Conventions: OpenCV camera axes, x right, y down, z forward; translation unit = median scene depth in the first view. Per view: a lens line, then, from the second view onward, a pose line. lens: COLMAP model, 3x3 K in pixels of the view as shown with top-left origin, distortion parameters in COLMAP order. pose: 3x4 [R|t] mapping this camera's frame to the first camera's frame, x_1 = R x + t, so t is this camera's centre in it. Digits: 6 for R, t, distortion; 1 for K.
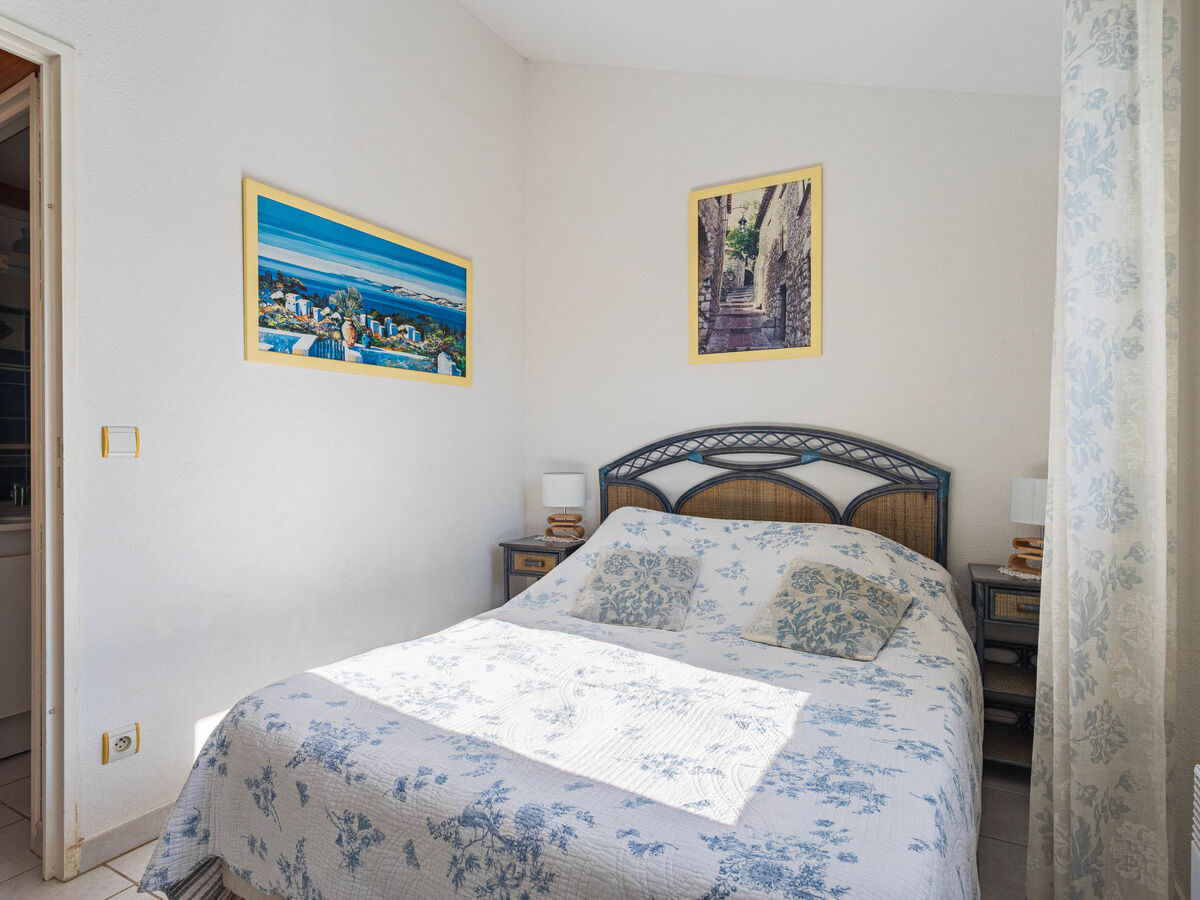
lens RADIAL K [[641.7, 0, 602.1], [0, 641.7, 452.0], [0, 0, 1]] dist [-0.002623, 0.001235]
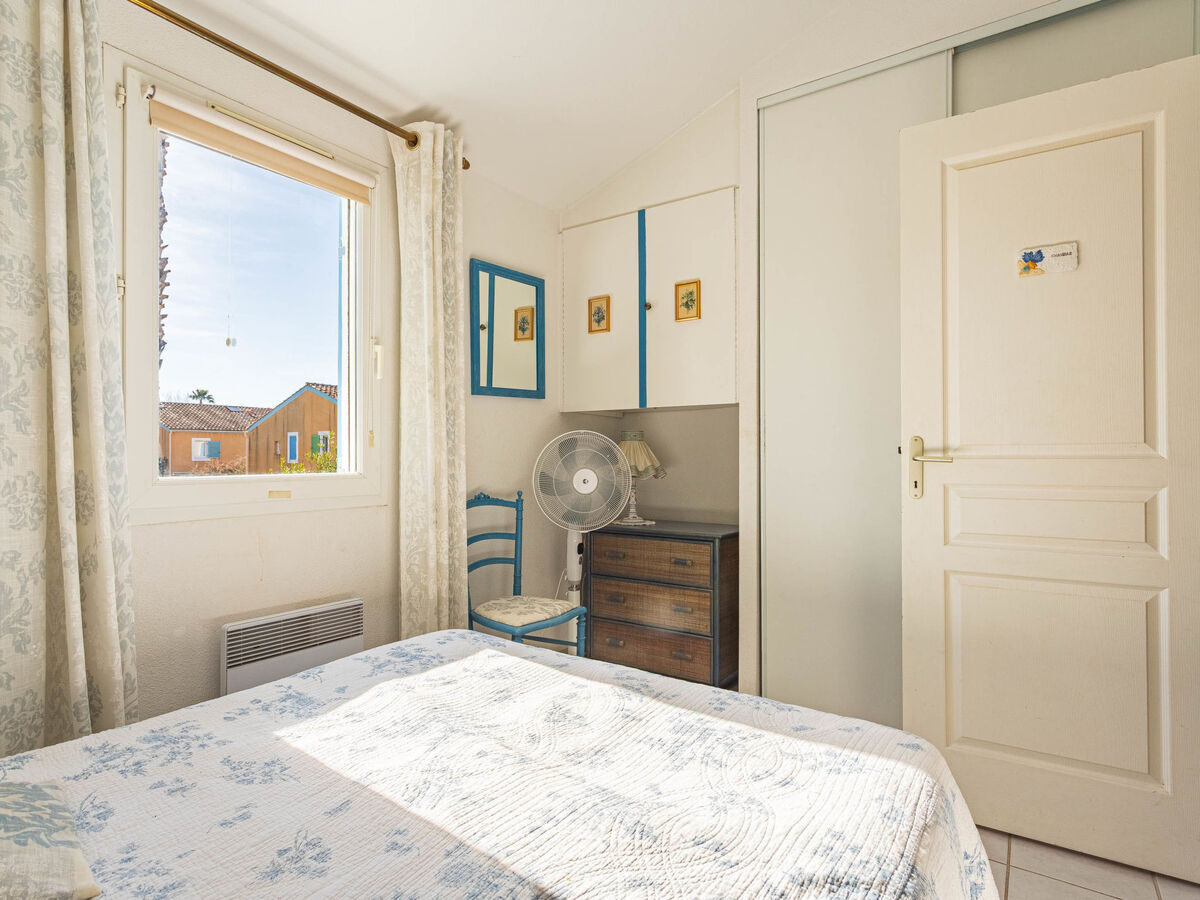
lens RADIAL K [[641.7, 0, 602.1], [0, 641.7, 452.0], [0, 0, 1]] dist [-0.002623, 0.001235]
pose [[-0.995685, 0.004963, 0.092661, -0.111045], [0.004725, 0.999985, -0.002798, -0.000060], [-0.092673, -0.002348, -0.995694, 0.986214]]
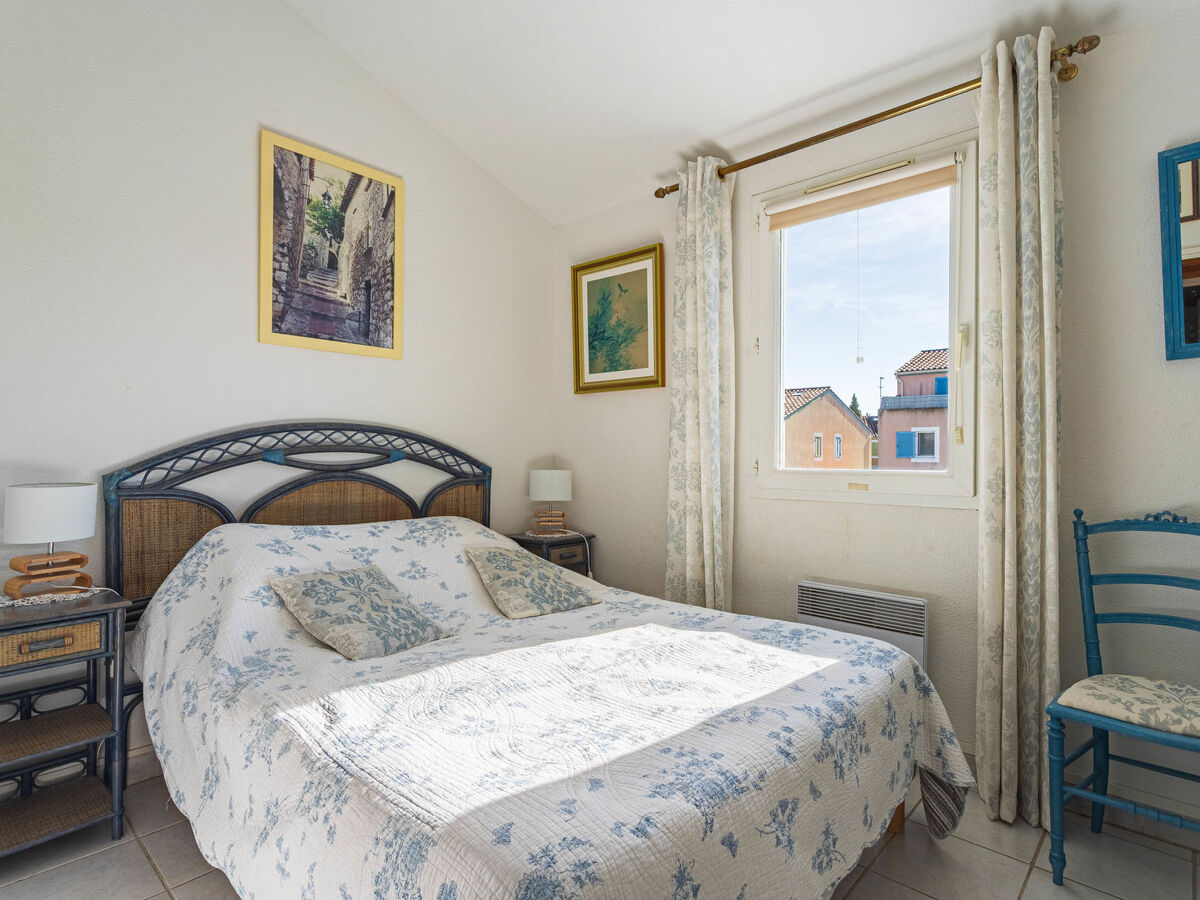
lens RADIAL K [[641.7, 0, 602.1], [0, 641.7, 452.0], [0, 0, 1]] dist [-0.002623, 0.001235]
pose [[0.238292, 0.004335, 0.971184, -0.581668], [-0.003938, 0.999986, -0.003497, 0.003386], [-0.971186, -0.002992, 0.238306, 0.415512]]
